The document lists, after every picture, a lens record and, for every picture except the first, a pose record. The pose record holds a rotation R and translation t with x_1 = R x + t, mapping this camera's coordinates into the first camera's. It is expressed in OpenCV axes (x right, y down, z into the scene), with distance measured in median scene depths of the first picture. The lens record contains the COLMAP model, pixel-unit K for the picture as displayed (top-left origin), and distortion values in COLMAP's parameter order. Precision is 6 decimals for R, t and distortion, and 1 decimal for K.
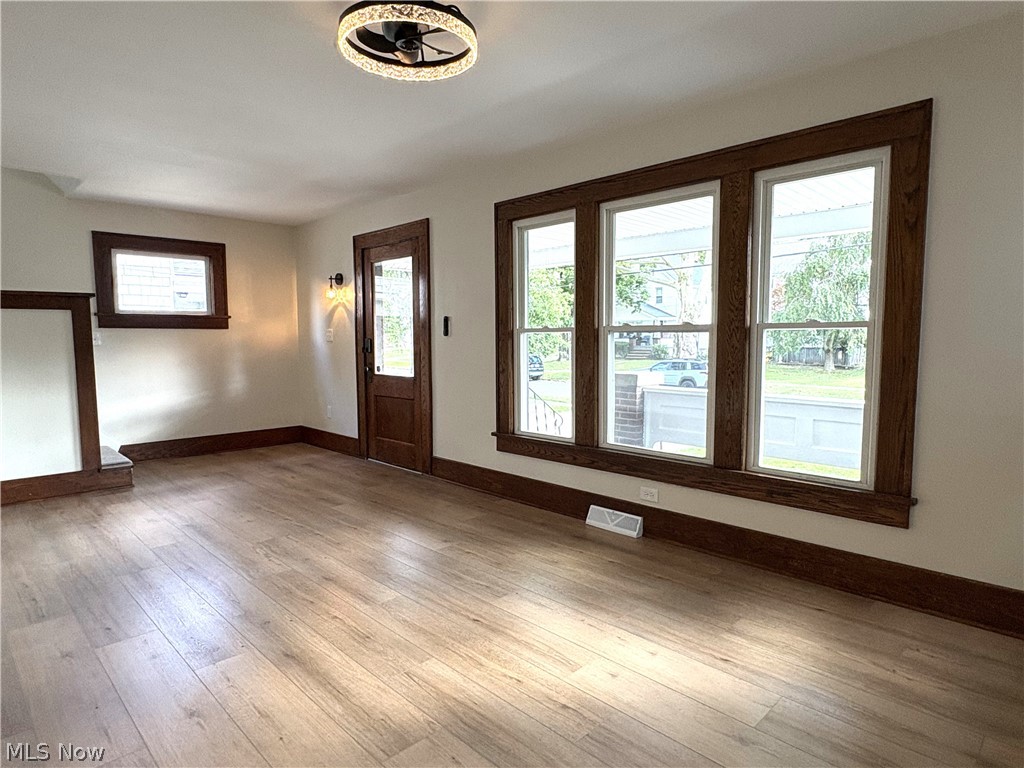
lens RADIAL K [[604.5, 0, 512.0], [0, 604.5, 384.0], [0, 0, 1]] dist [-0.000260, -0.000253]
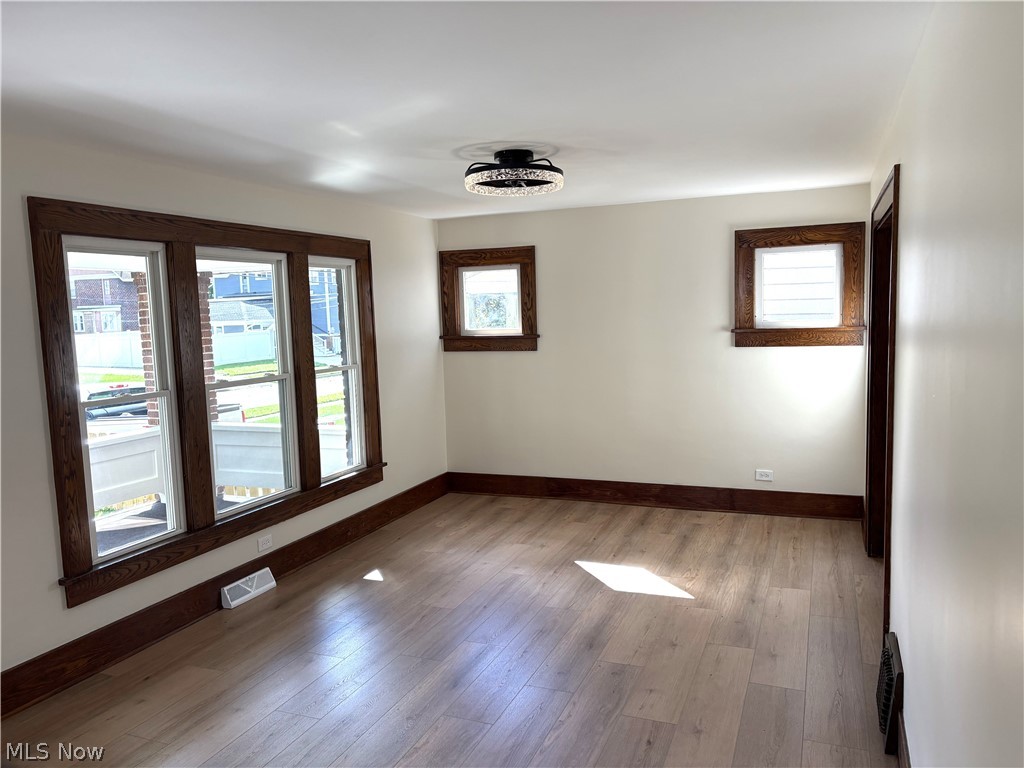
lens RADIAL K [[755.2, 0, 512.0], [0, 755.2, 384.0], [0, 0, 1]] dist [0.116012, -0.130218]
pose [[-0.391093, -0.072653, 0.917479, -1.226240], [0.103438, 0.987094, 0.122258, -0.219139], [-0.914520, 0.142716, -0.378530, 1.183677]]
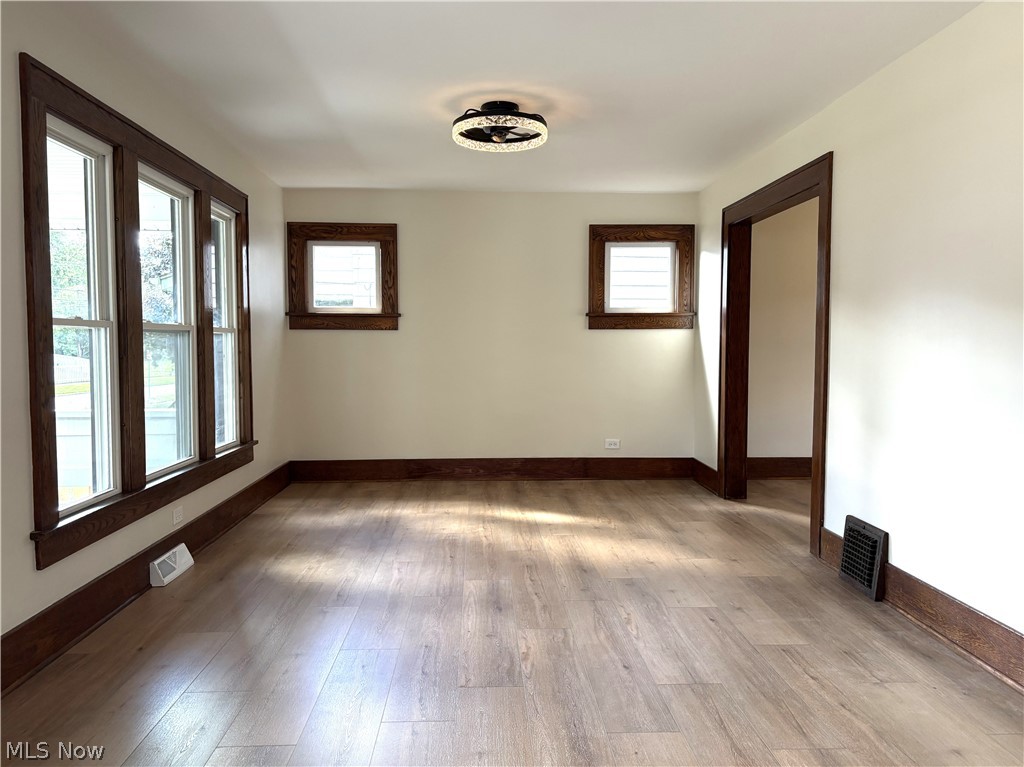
lens RADIAL K [[761.3, 0, 510.4], [0, 761.3, 386.7], [0, 0, 1]] dist [0.096846, -0.127249]
pose [[-0.736202, -0.035950, 0.675806, -0.978152], [0.053402, 0.992389, 0.110965, -0.113074], [-0.674652, 0.117782, -0.728679, 1.627376]]
